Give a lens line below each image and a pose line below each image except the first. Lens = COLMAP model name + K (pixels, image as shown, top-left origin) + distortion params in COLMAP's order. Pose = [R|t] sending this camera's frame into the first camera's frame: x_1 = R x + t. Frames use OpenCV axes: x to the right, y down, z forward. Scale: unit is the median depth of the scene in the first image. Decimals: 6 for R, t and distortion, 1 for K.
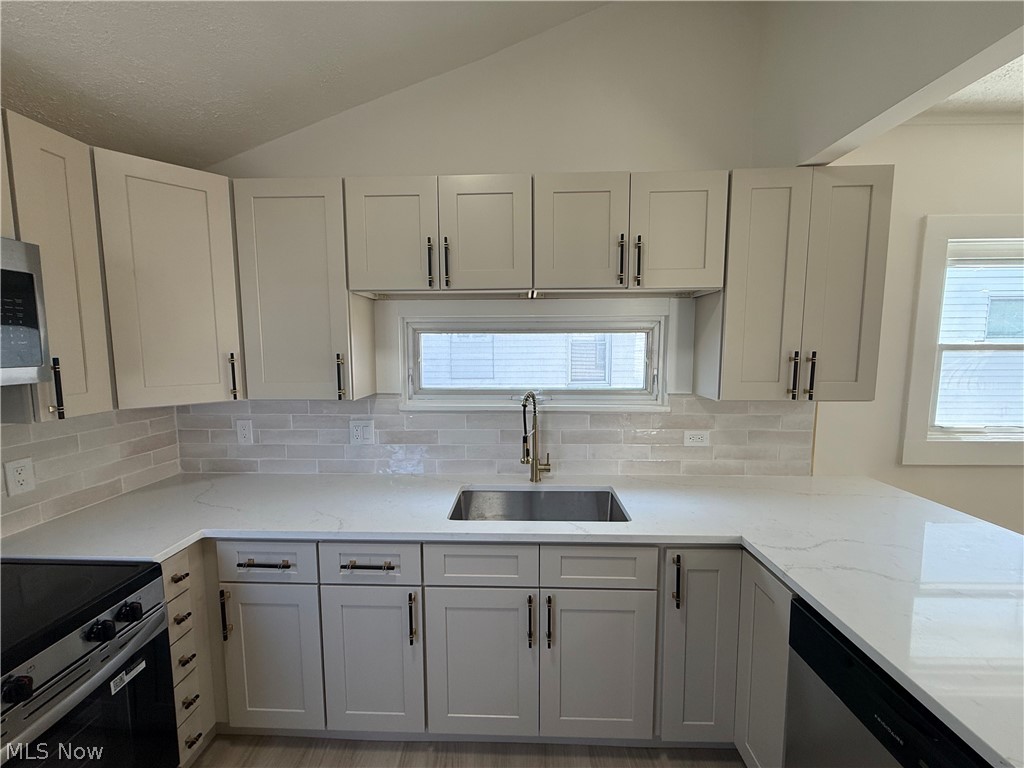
lens RADIAL K [[408.1, 0, 509.8], [0, 408.1, 384.5], [0, 0, 1]] dist [-0.000268, -0.000295]
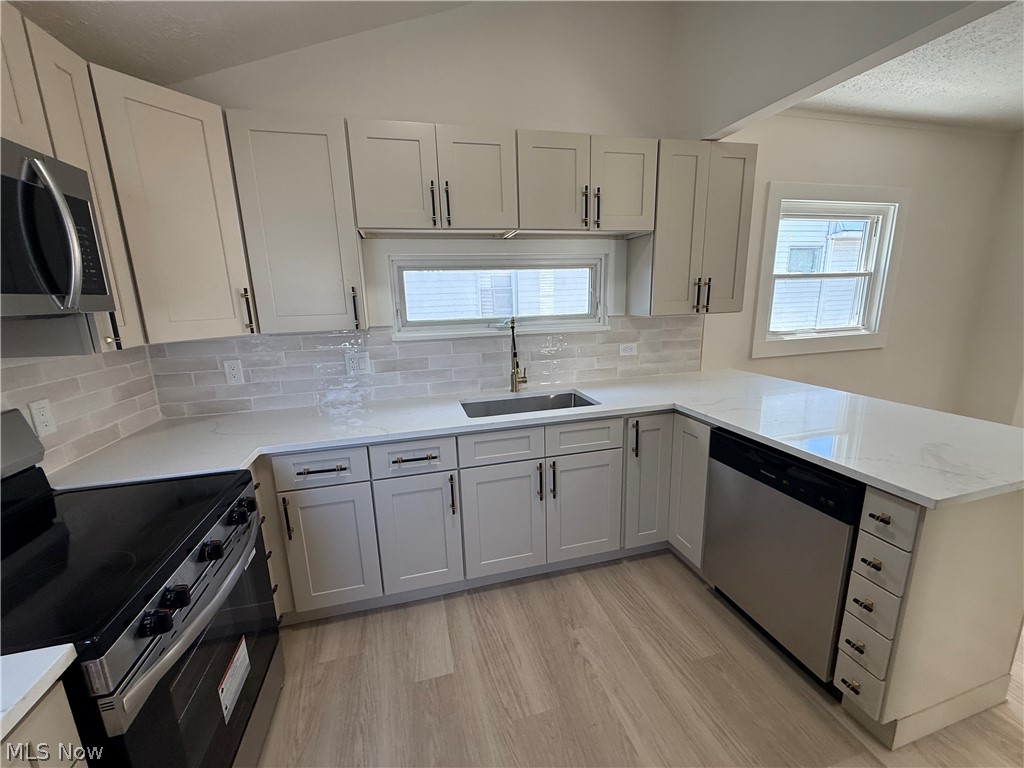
lens RADIAL K [[408.1, 0, 509.8], [0, 408.1, 384.5], [0, 0, 1]] dist [-0.000268, -0.000295]
pose [[0.958873, -0.085016, 0.270804, -0.317518], [0.053636, 0.991172, 0.121250, 0.072150], [-0.278722, -0.101739, 0.954968, -0.193357]]
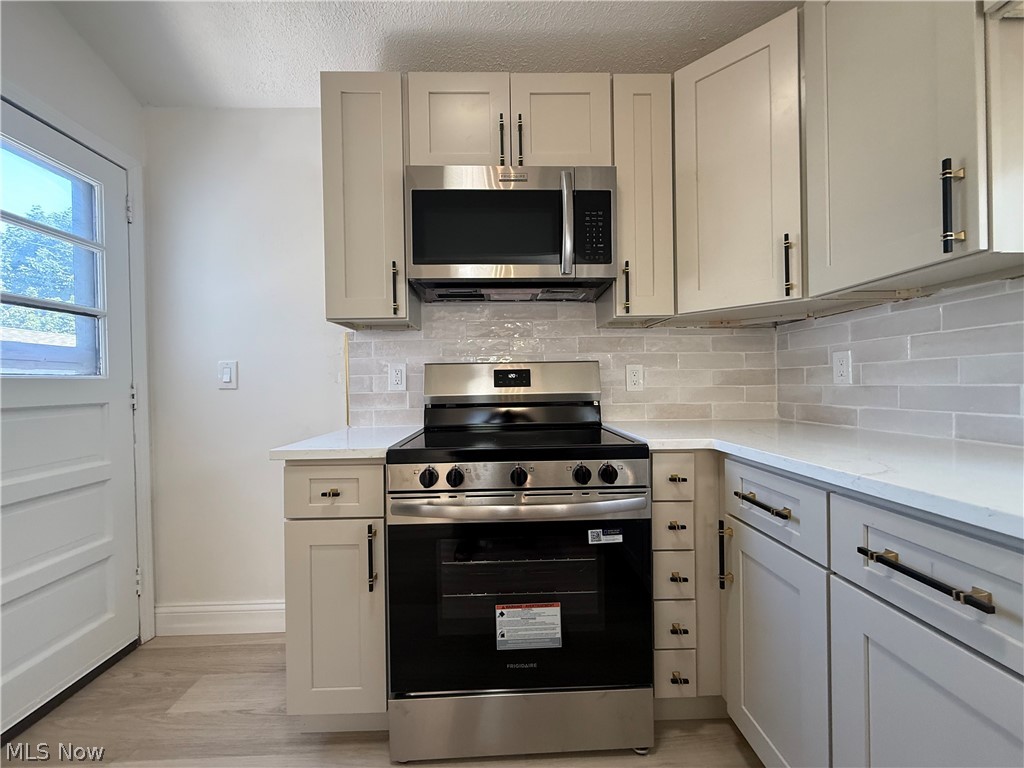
lens RADIAL K [[408.1, 0, 509.8], [0, 408.1, 384.5], [0, 0, 1]] dist [-0.000268, -0.000295]
pose [[0.066200, 0.001657, -0.997805, 0.041197], [-0.083219, 0.996524, -0.003867, 0.233779], [0.994330, 0.083292, 0.066108, 0.434160]]
